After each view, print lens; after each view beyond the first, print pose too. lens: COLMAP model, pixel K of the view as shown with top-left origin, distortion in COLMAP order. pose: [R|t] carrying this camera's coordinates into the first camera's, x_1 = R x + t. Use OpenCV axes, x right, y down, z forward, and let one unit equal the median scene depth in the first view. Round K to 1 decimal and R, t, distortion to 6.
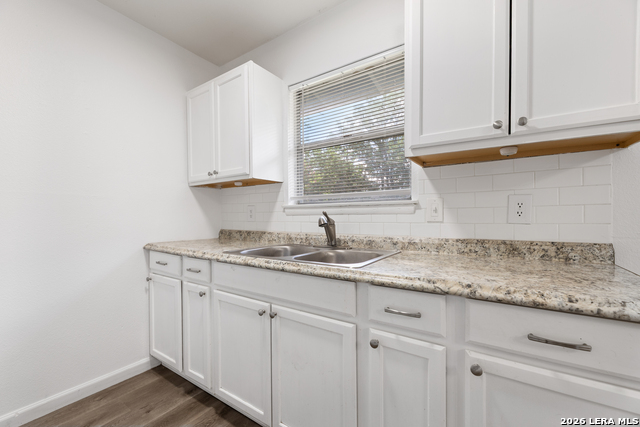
lens RADIAL K [[265.0, 0, 319.9], [0, 265.0, 215.5], [0, 0, 1]] dist [0.000772, -0.001723]
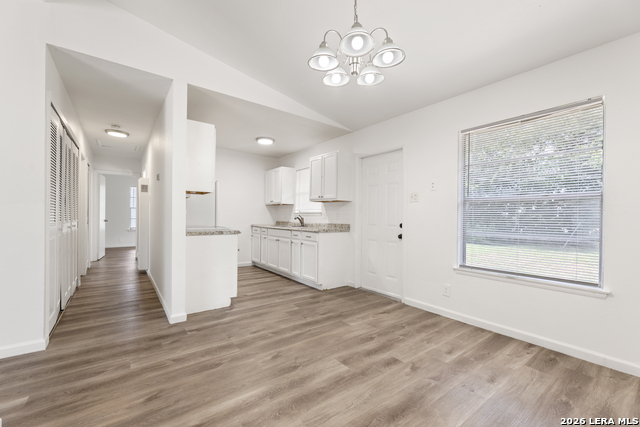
lens RADIAL K [[265.0, 0, 320.3], [0, 265.0, 216.6], [0, 0, 1]] dist [0.000772, -0.001723]
pose [[0.947241, 0.021328, -0.319812, 1.498492], [-0.023366, 0.999724, -0.002535, 0.008287], [0.319670, 0.009874, 0.947478, -2.301205]]
